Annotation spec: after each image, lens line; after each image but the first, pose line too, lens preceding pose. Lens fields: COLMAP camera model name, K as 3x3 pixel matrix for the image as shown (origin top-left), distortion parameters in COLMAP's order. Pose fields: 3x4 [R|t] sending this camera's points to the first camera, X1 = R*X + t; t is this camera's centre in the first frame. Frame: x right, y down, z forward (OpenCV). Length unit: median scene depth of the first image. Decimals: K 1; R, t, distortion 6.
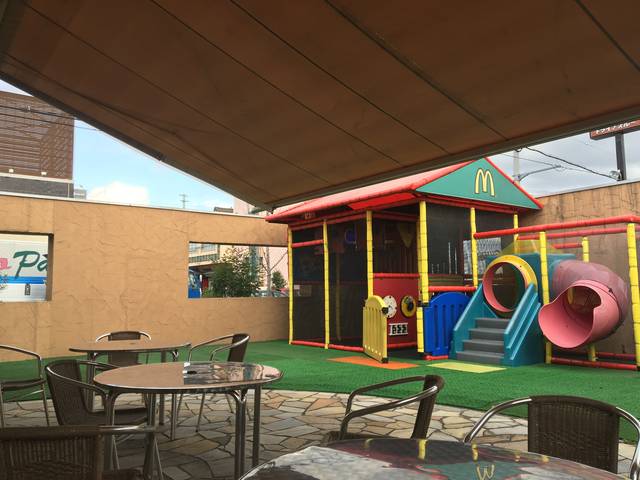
lens RADIAL K [[537.1, 0, 319.7], [0, 537.1, 239.4], [0, 0, 1]] dist [0.053048, -0.025132]
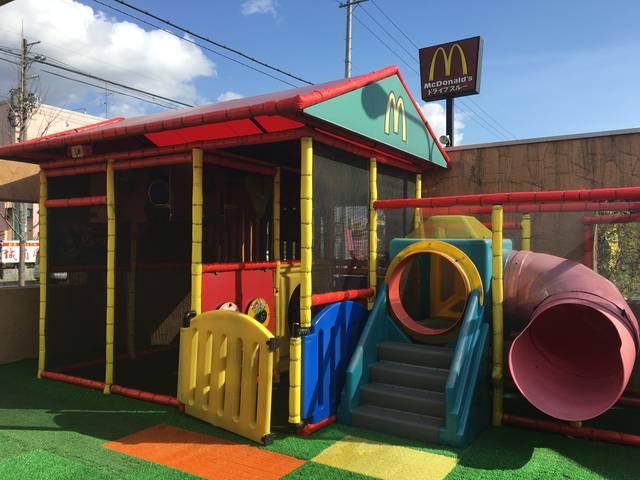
lens RADIAL K [[537.1, 0, 321.6], [0, 537.1, 237.7], [0, 0, 1]] dist [0.053048, -0.025132]
pose [[0.932046, 0.022614, 0.361633, 0.013447], [-0.051038, 0.996294, 0.069241, -0.007995], [-0.358727, -0.082993, 0.929746, 0.430671]]
